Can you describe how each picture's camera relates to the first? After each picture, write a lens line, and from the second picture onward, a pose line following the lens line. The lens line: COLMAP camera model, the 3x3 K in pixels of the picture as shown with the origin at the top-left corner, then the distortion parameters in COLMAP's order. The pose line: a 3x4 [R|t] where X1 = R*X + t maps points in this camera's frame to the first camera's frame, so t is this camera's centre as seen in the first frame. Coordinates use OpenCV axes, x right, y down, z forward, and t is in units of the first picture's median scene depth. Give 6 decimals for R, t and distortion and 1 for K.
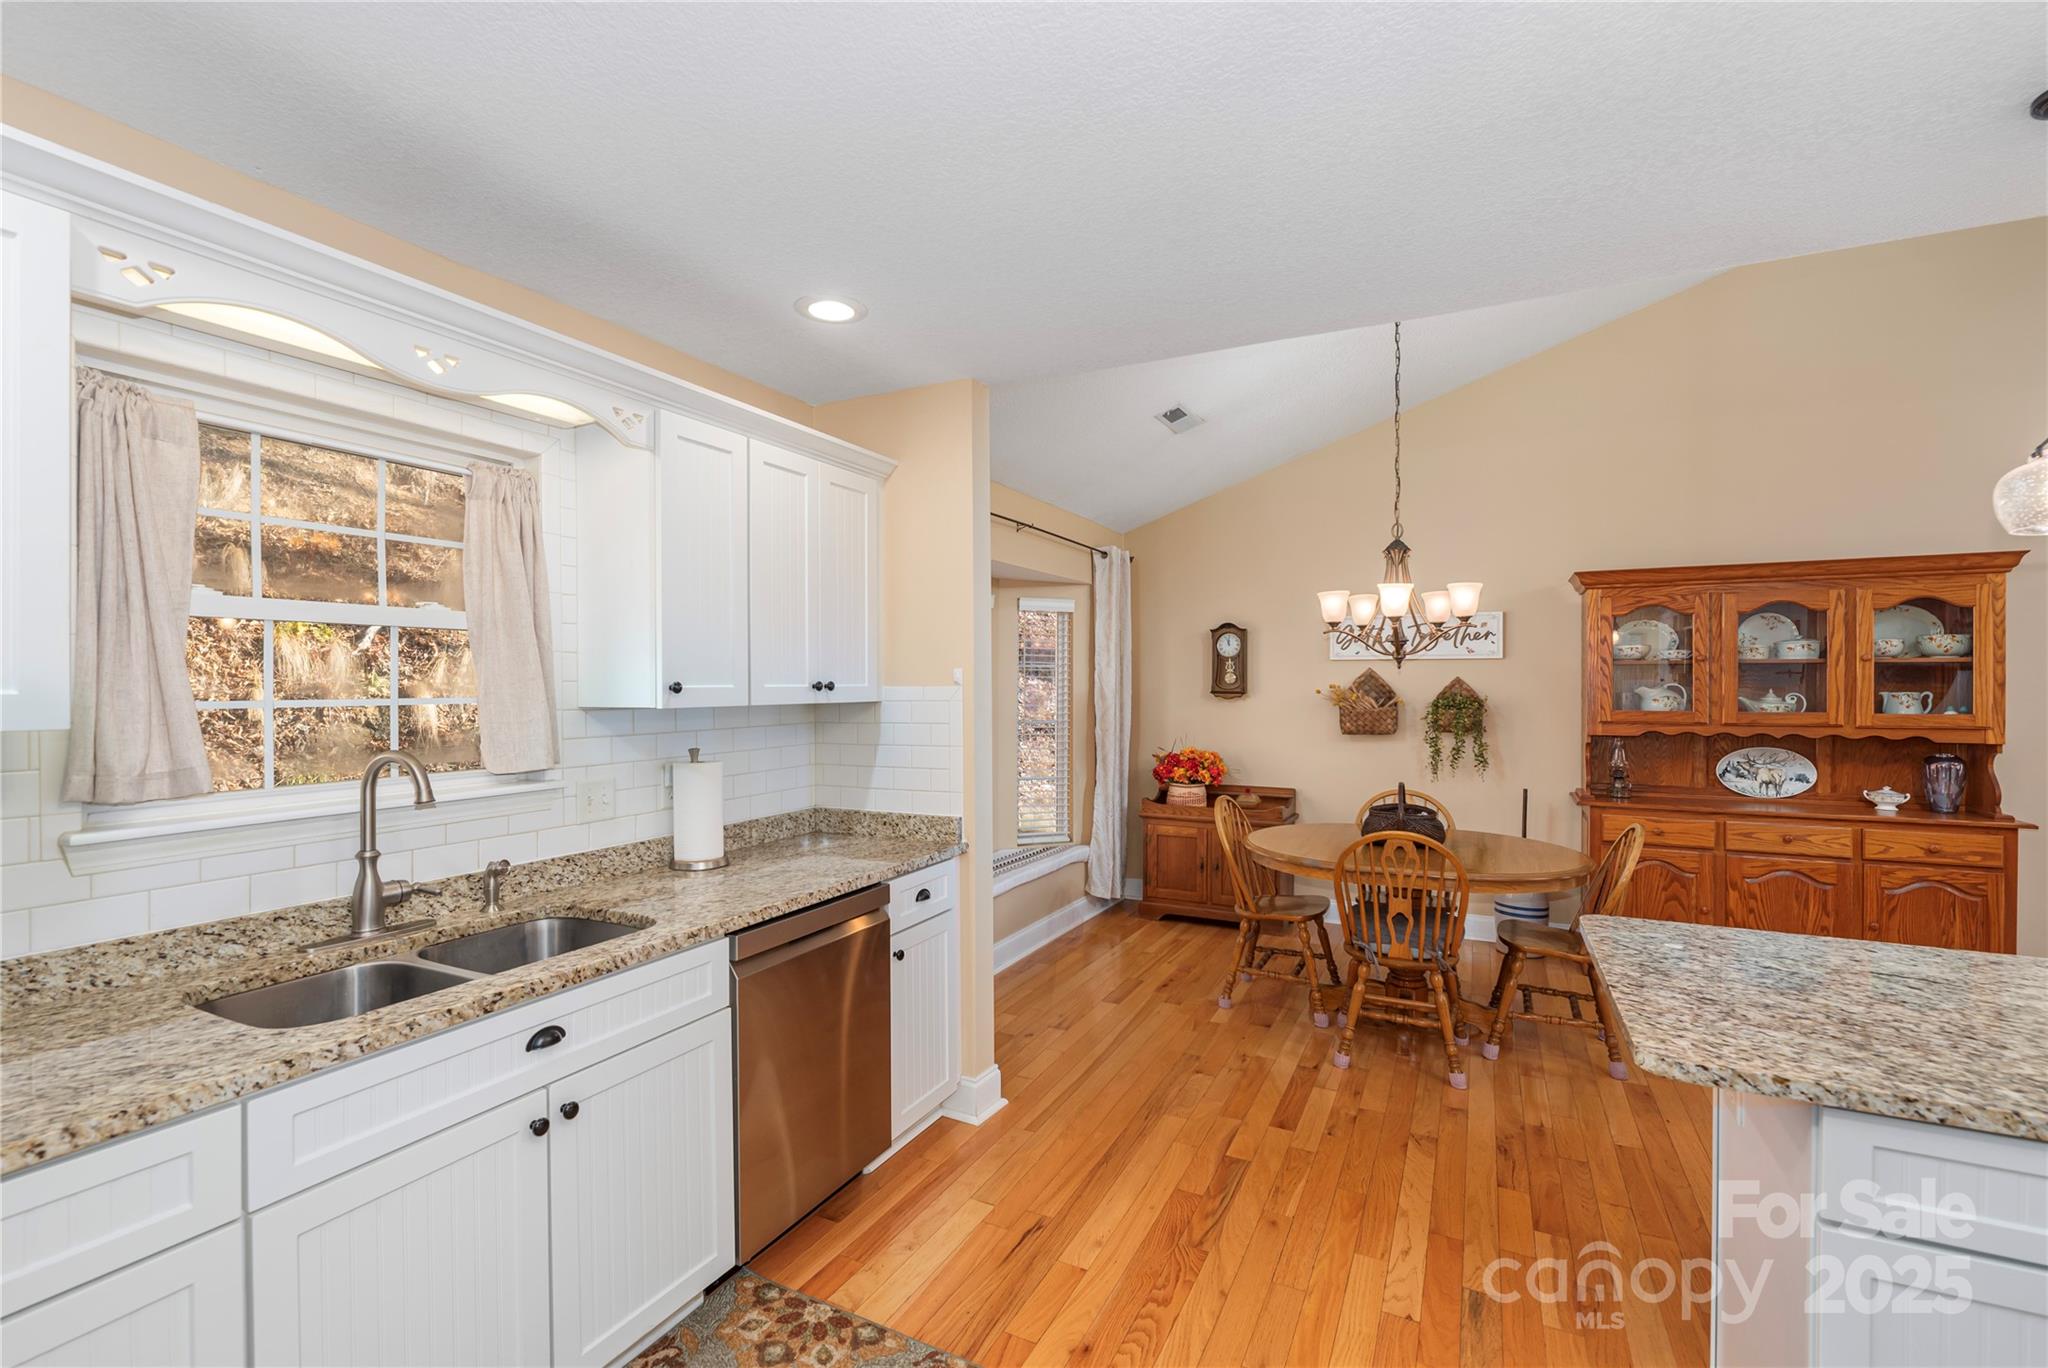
lens RADIAL K [[912.7, 0, 1017.5], [0, 912.7, 691.4], [0, 0, 1]] dist [0.001365, 0.000151]
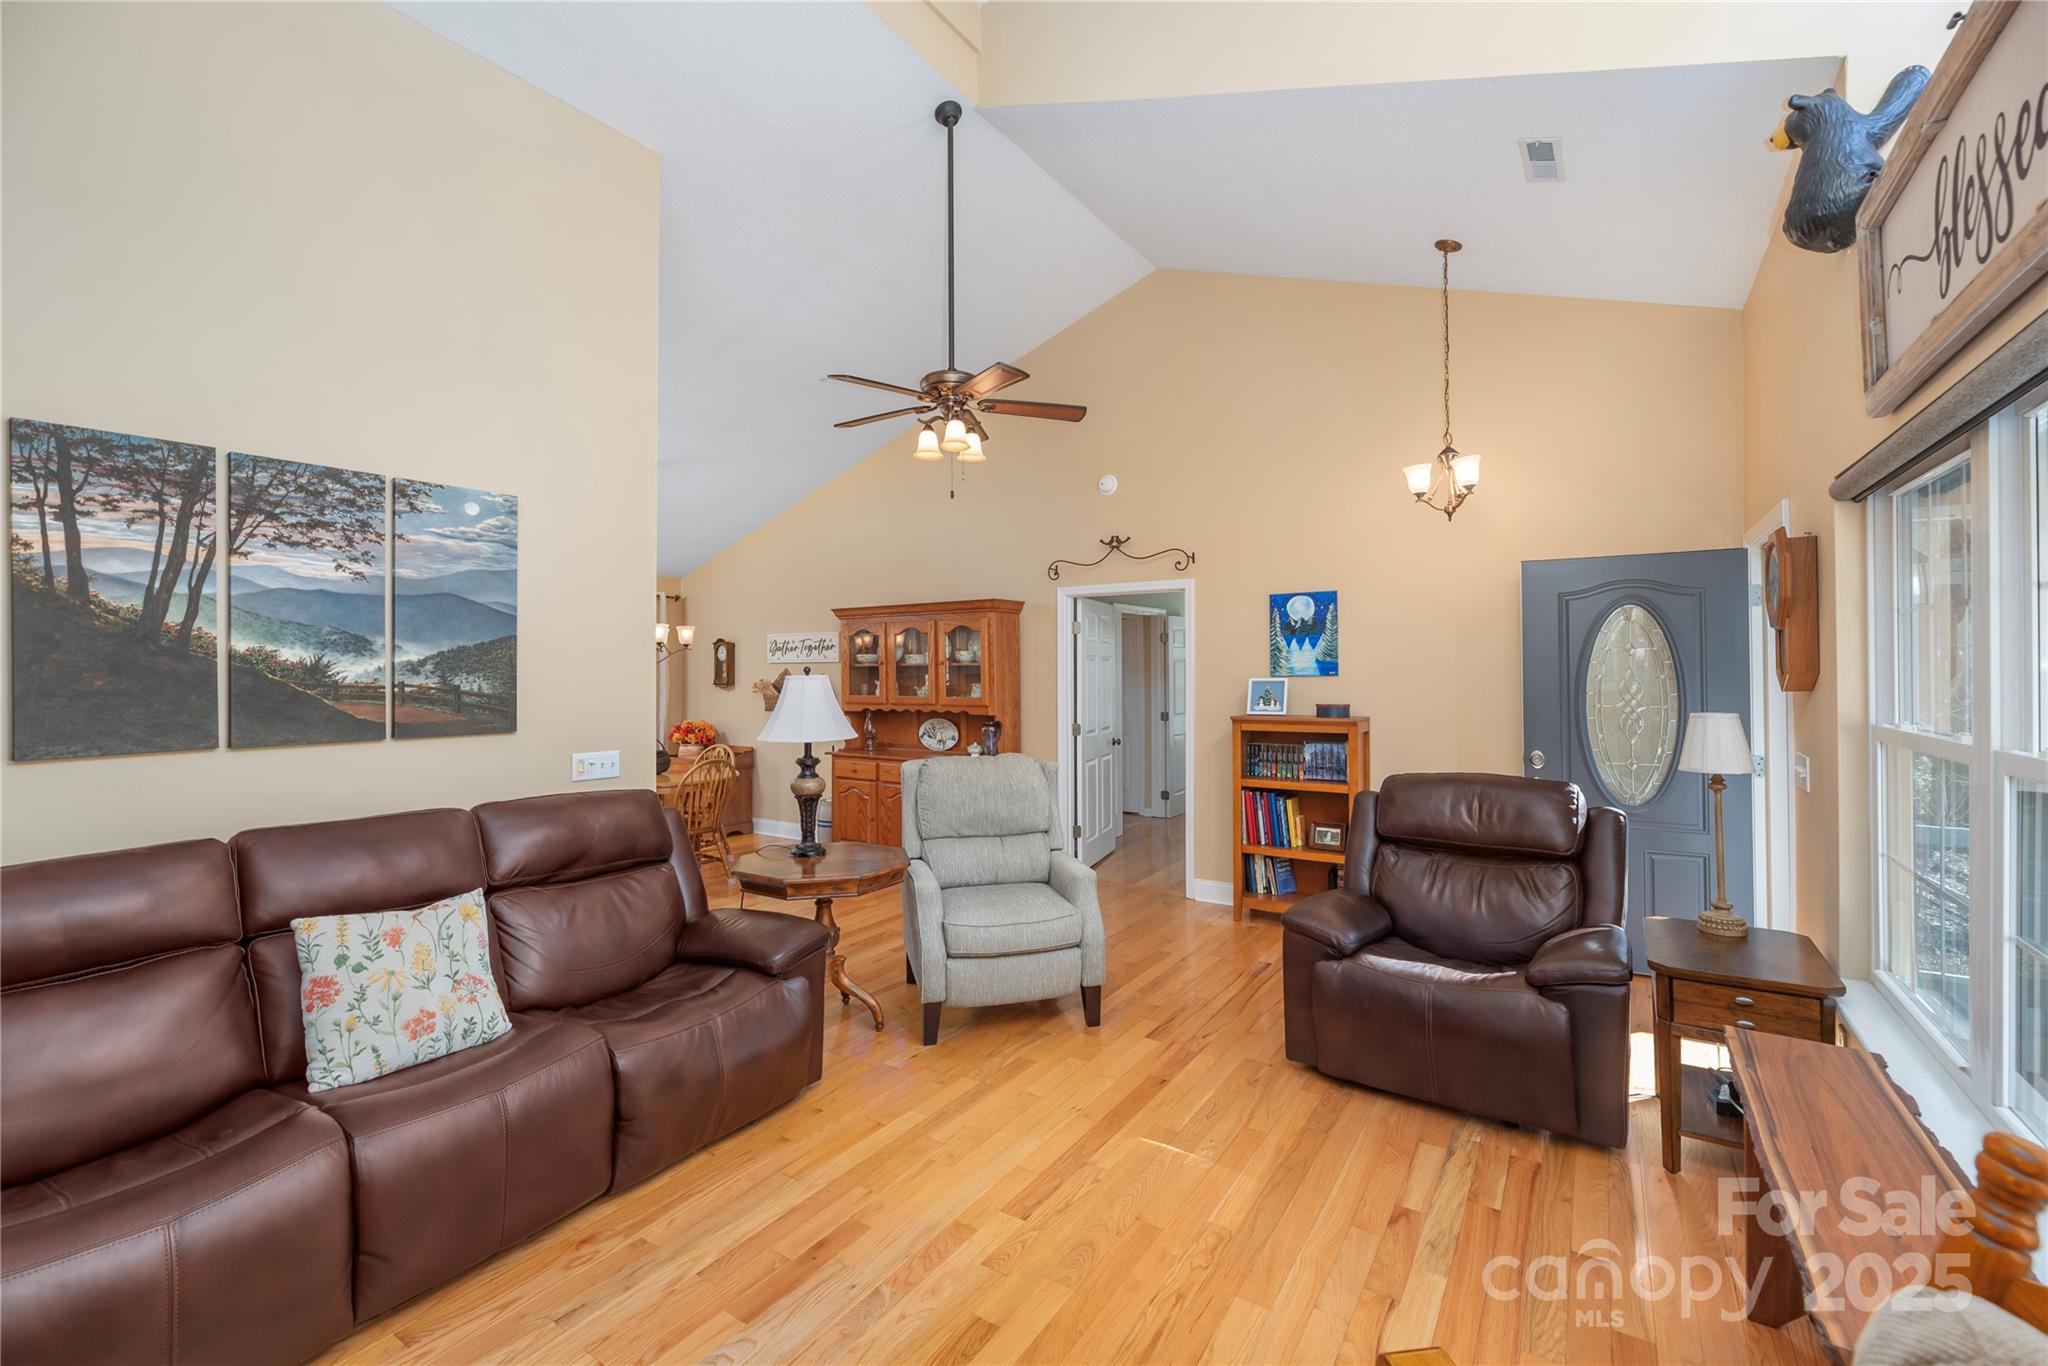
lens RADIAL K [[847.8, 0, 1020.6], [0, 847.8, 676.5], [0, 0, 1]] dist [0.000003, -0.000030]
pose [[0.993336, -0.000178, -0.115252, 1.152382], [-0.001191, 0.999930, -0.011813, 0.005712], [0.115246, 0.011872, 0.993266, -0.453110]]
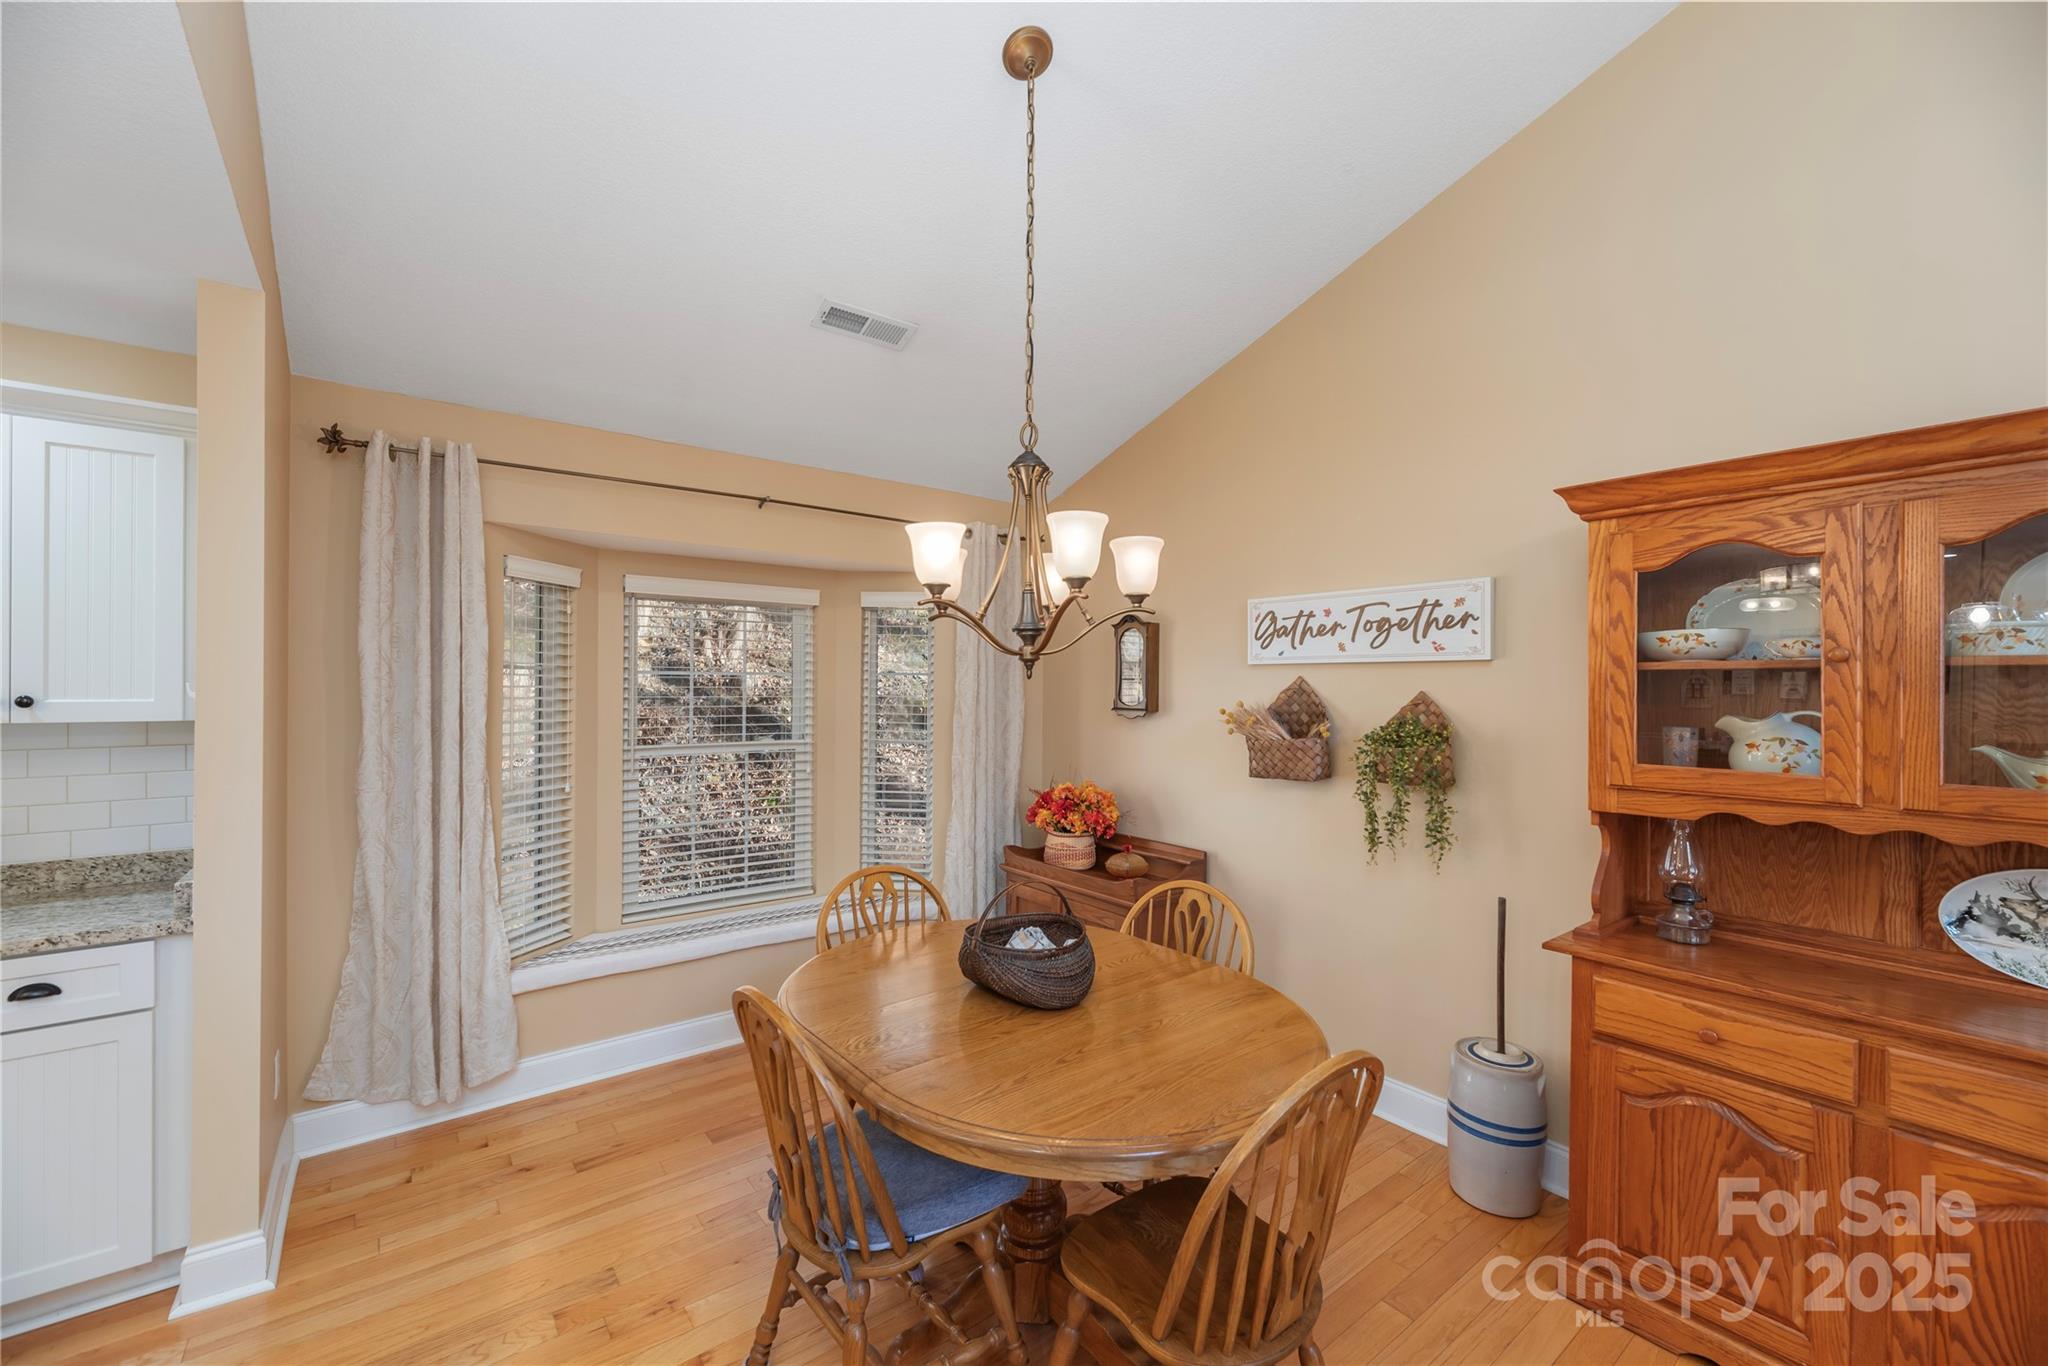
lens RADIAL K [[826.6, 0, 1012.9], [0, 826.6, 686.7], [0, 0, 1]] dist [-0.000641, -0.000064]
pose [[0.901210, 0.005118, -0.433352, 0.558150], [-0.009895, 0.999913, -0.008769, -0.013779], [0.433269, 0.012191, 0.901182, 0.469639]]
